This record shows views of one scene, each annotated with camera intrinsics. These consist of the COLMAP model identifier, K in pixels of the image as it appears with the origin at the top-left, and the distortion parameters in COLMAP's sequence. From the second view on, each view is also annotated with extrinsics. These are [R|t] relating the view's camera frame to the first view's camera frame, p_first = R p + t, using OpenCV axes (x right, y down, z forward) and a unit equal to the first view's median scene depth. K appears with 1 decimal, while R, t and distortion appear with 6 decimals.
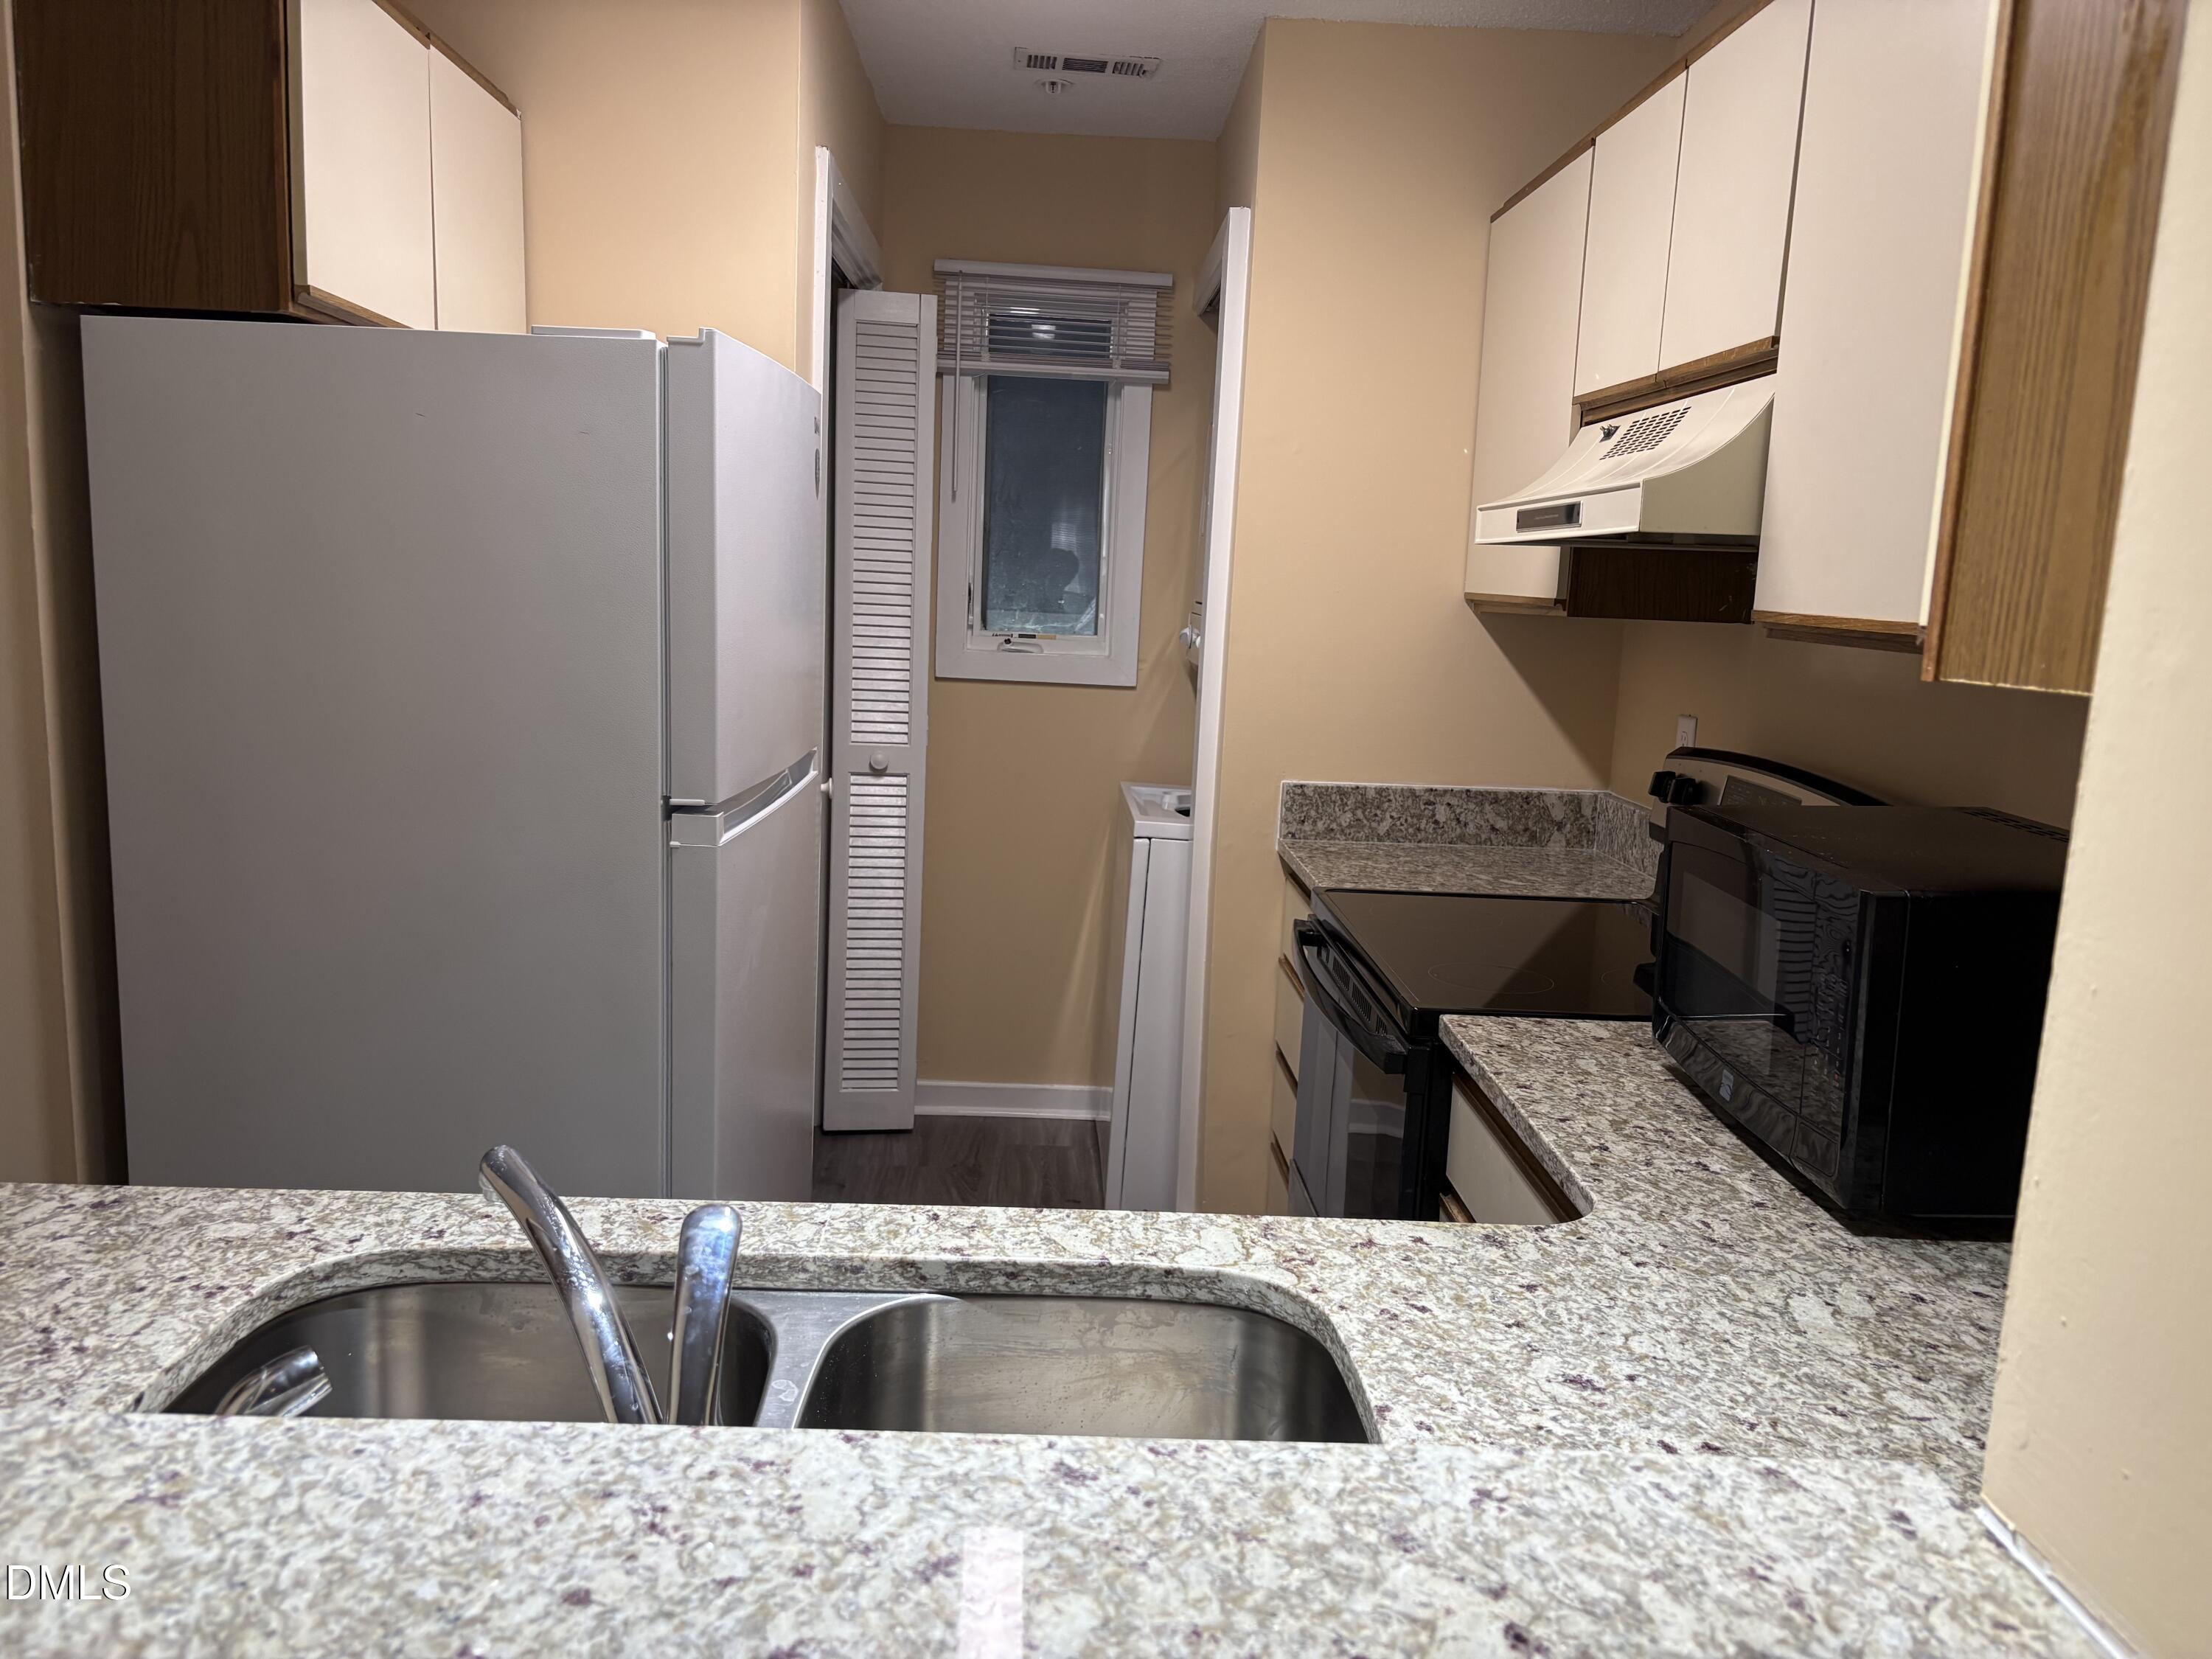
lens RADIAL K [[1686.4, 0, 1105.7], [0, 1686.4, 834.0], [0, 0, 1]] dist [0.051916, -0.054594]
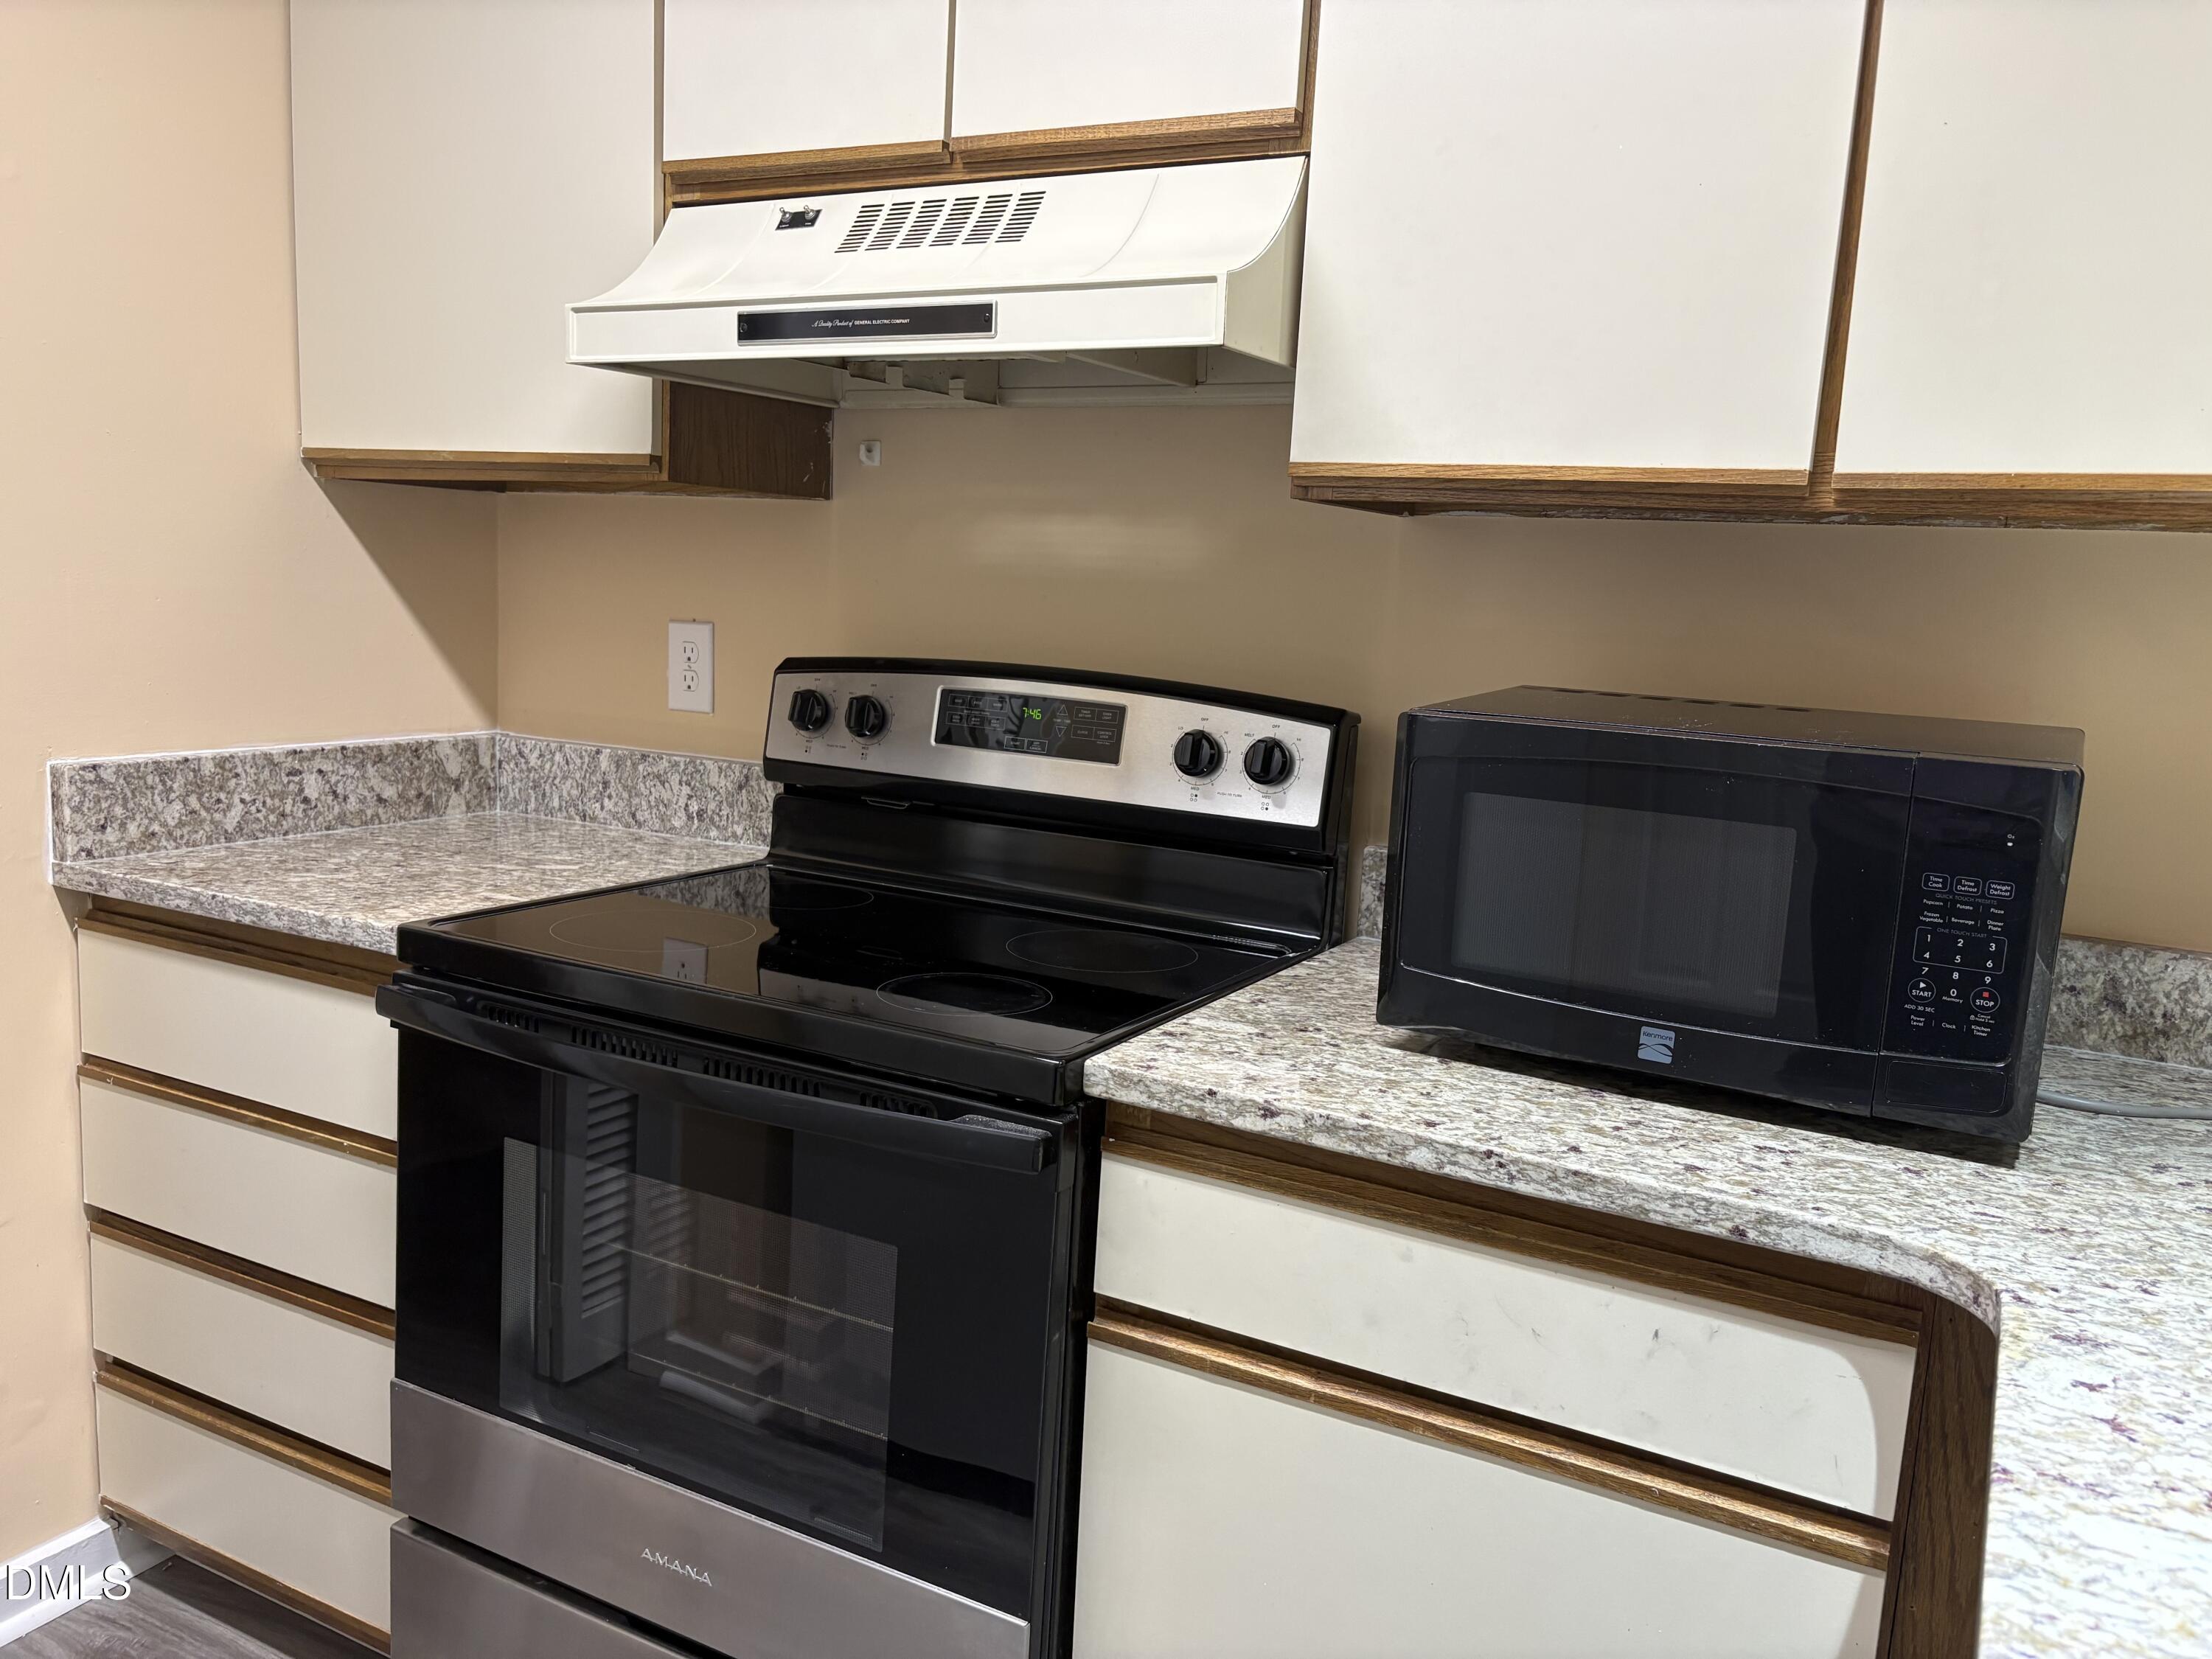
lens RADIAL K [[1686.4, 0, 1109.0], [0, 1686.4, 824.0], [0, 0, 1]] dist [0.051916, -0.054594]
pose [[0.505303, -0.136418, 0.852091, -0.380468], [0.104967, 0.989810, 0.096219, -0.051754], [-0.856534, 0.040821, 0.514474, 0.710620]]
